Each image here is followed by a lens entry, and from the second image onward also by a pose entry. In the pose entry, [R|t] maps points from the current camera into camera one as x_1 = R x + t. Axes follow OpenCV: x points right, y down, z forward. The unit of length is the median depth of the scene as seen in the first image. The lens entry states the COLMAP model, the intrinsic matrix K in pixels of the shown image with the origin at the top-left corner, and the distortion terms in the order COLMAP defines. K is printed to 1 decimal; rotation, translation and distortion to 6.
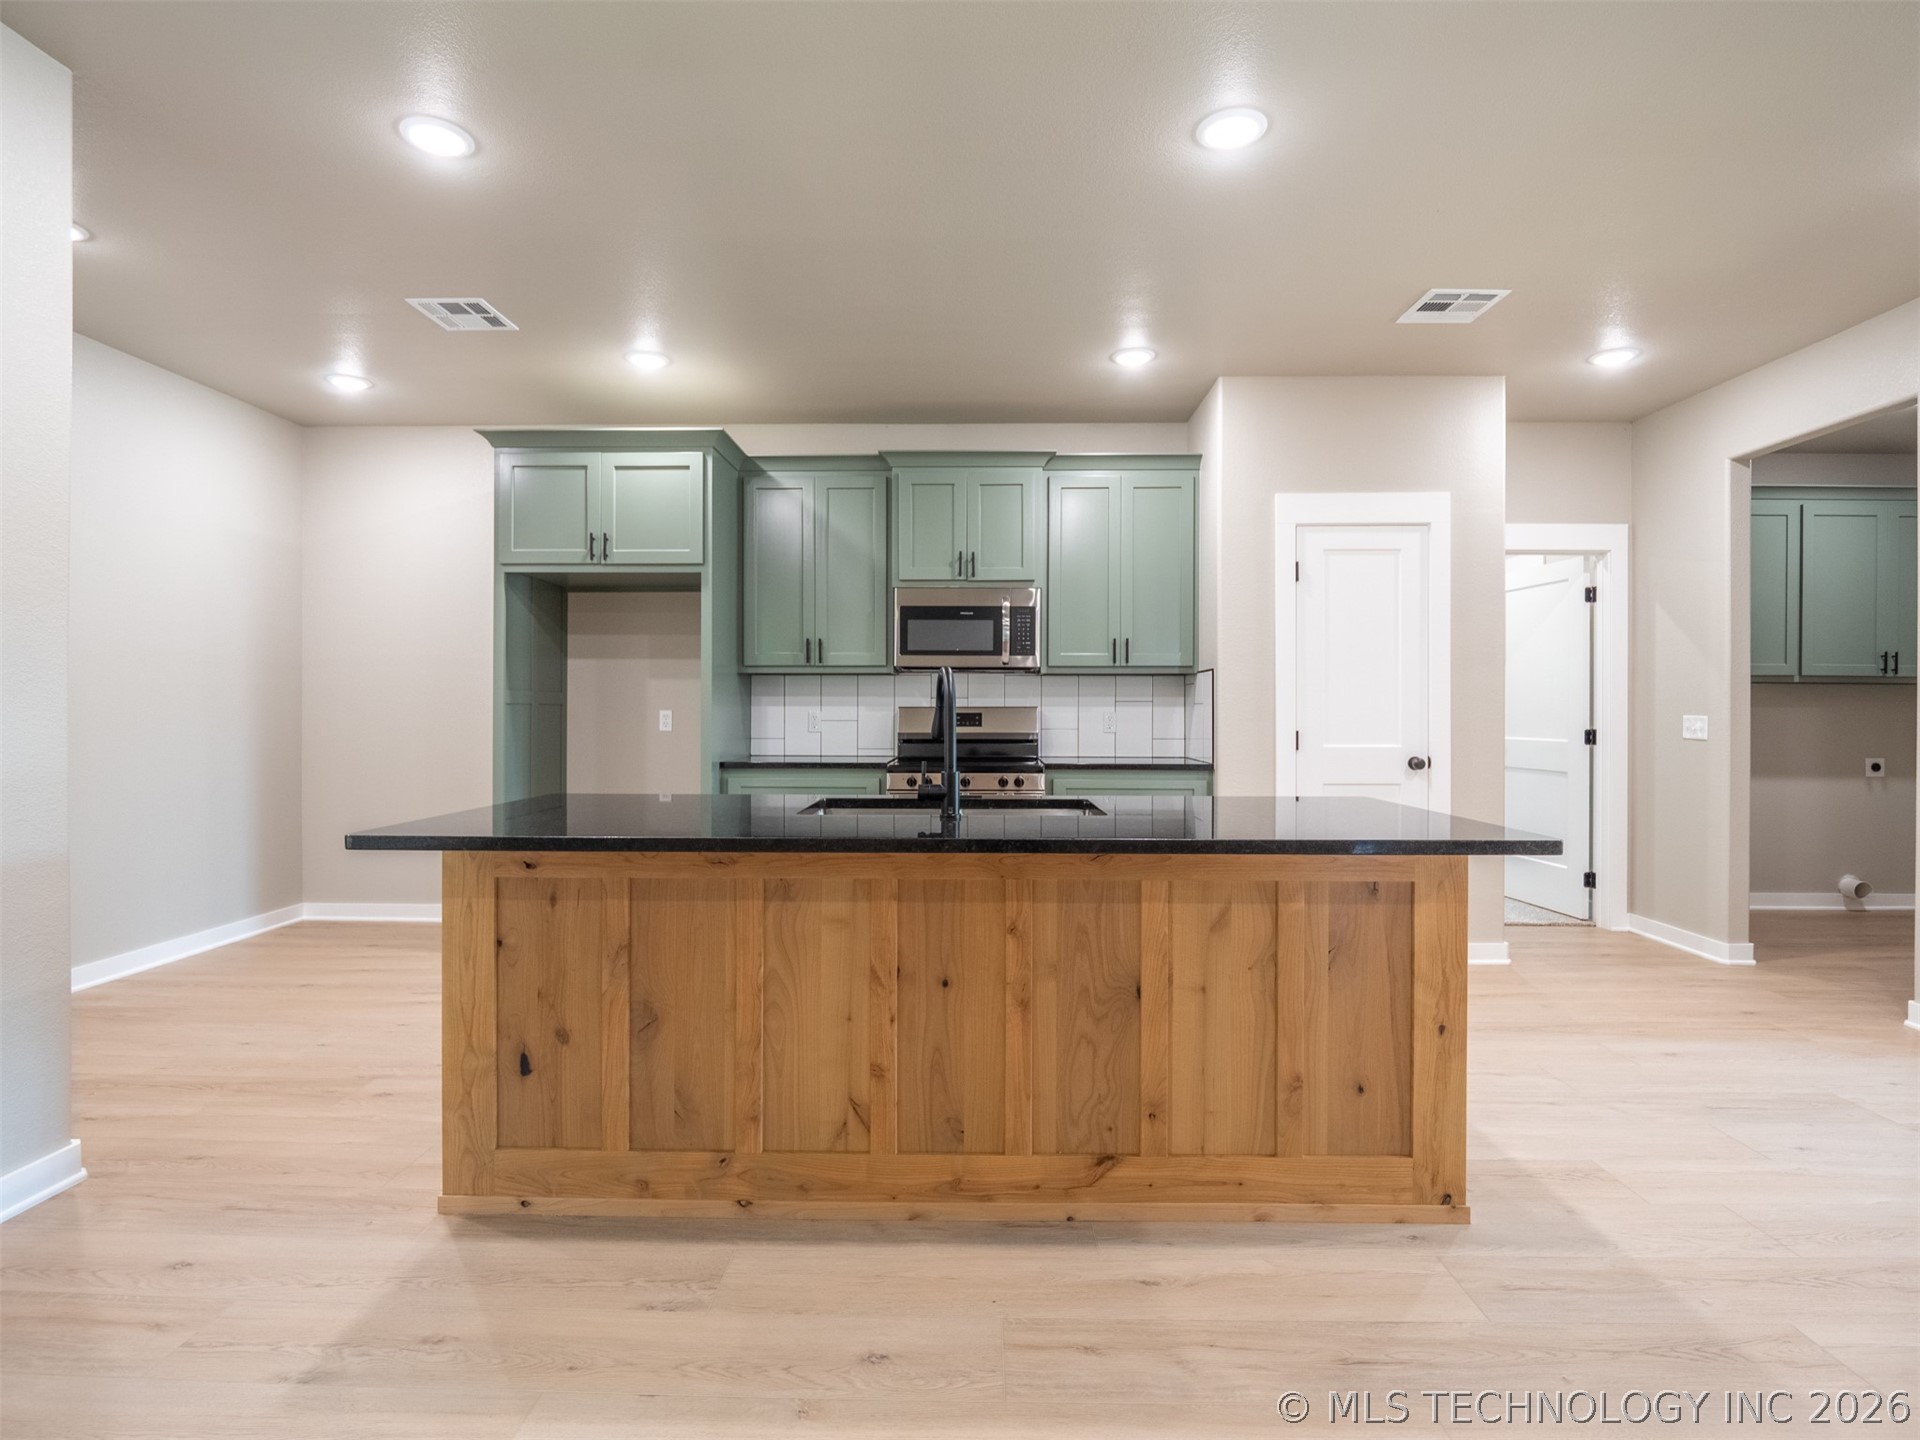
lens RADIAL K [[938.4, 0, 960.0], [0, 938.4, 720.0], [0, 0, 1]] dist [-0.012744, -0.000367]
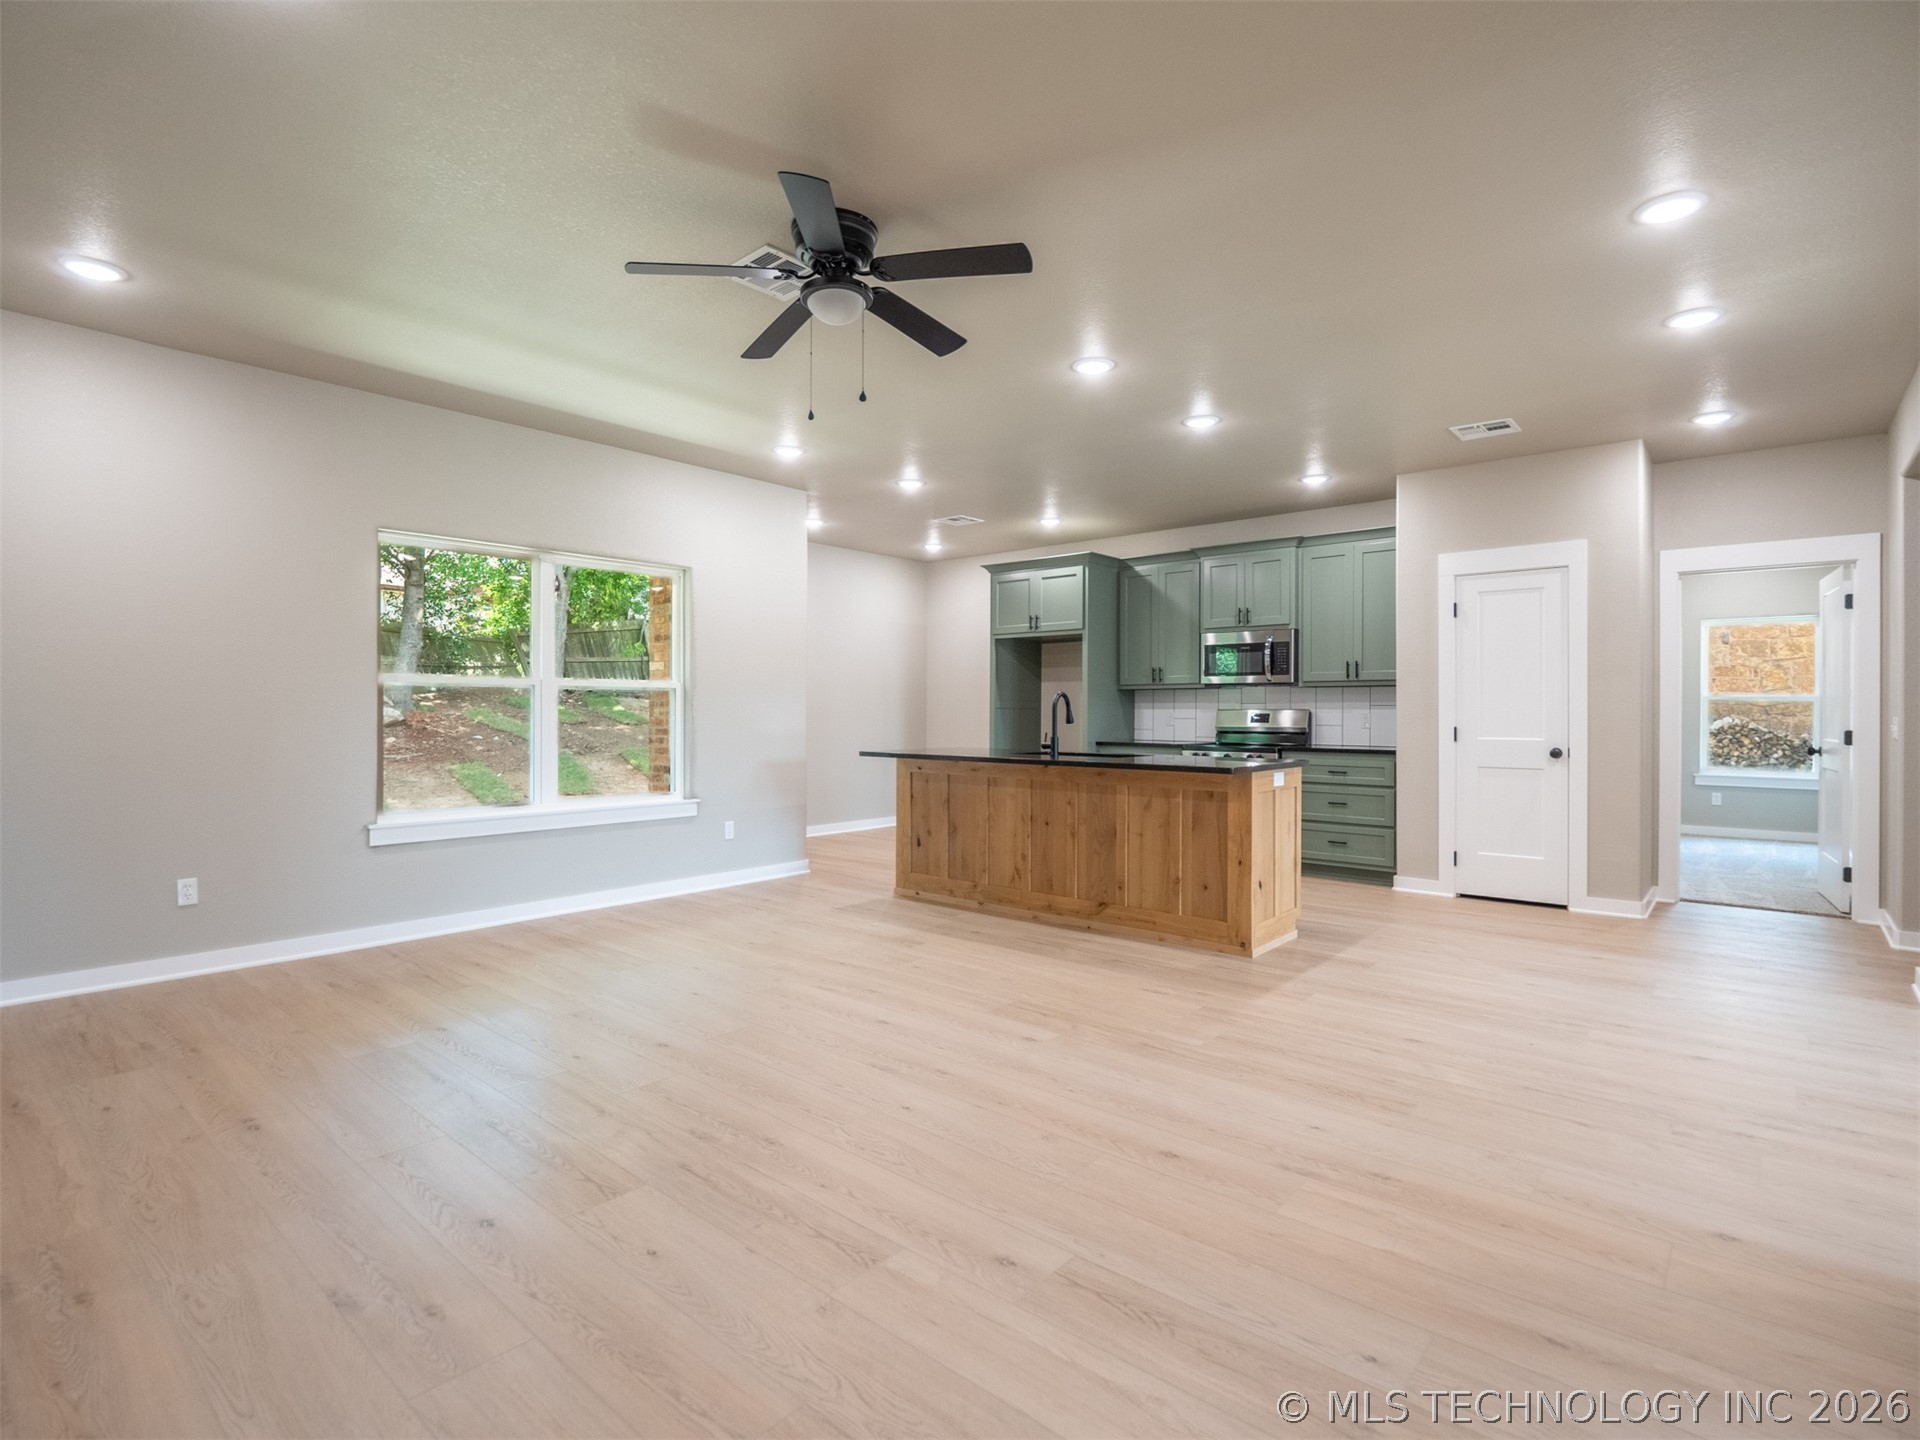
lens RADIAL K [[938.4, 0, 960.0], [0, 938.4, 720.0], [0, 0, 1]] dist [-0.012744, -0.000367]
pose [[0.769153, 0.006221, -0.639035, 1.363266], [-0.007842, 0.999969, 0.000295, 0.013091], [0.639017, 0.004785, 0.769178, -1.018745]]
